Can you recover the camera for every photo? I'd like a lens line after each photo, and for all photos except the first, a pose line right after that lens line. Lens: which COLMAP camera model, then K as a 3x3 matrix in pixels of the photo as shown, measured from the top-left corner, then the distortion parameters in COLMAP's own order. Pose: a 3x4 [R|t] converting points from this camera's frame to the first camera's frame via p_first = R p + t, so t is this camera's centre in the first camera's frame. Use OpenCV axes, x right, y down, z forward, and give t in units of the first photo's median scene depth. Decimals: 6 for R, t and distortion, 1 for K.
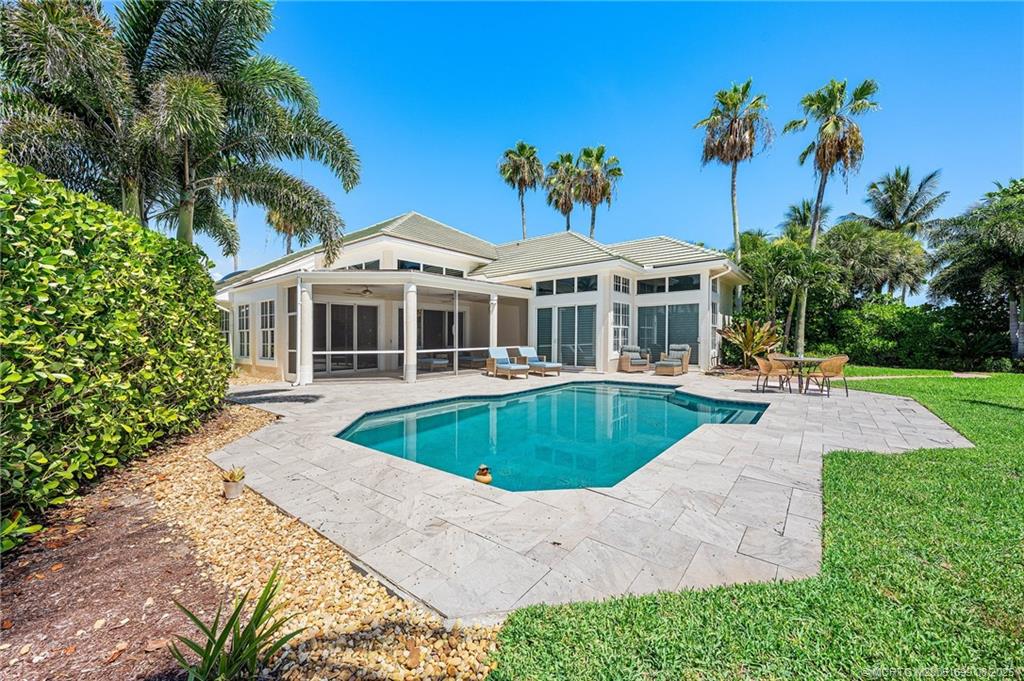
lens RADIAL K [[377.1, 0, 516.0], [0, 377.1, 338.6], [0, 0, 1]] dist [-0.000952, -0.000134]
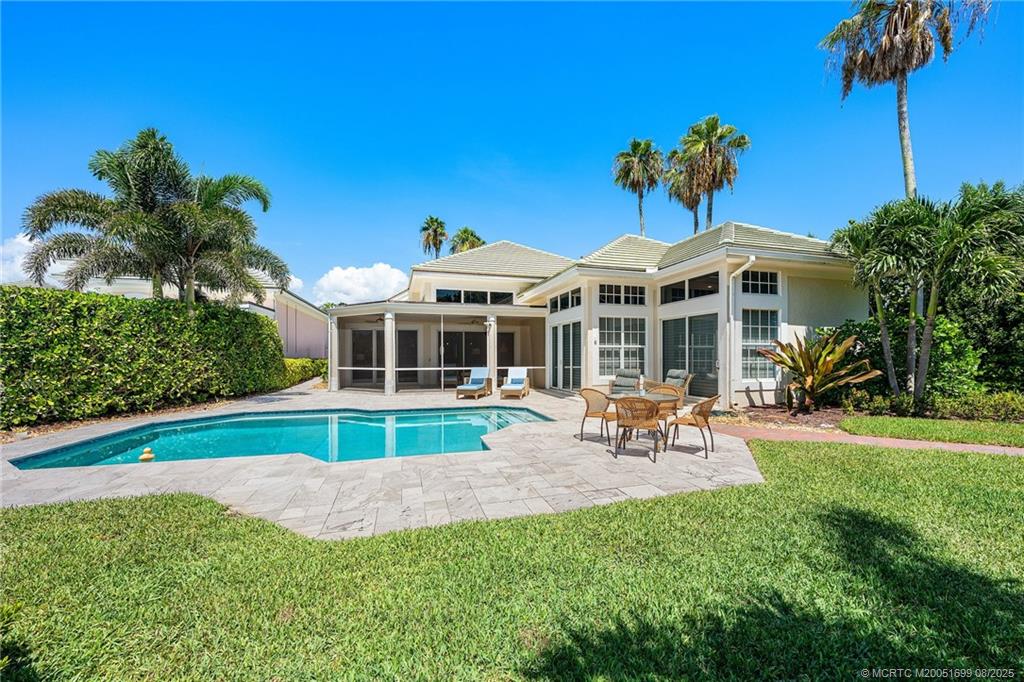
lens RADIAL K [[377.1, 0, 515.3], [0, 377.1, 351.2], [0, 0, 1]] dist [-0.000952, -0.000134]
pose [[0.821648, 0.000442, -0.569996, 0.539291], [-0.007571, 0.999920, -0.010138, -0.009643], [0.569945, 0.012645, 0.821585, 0.188892]]
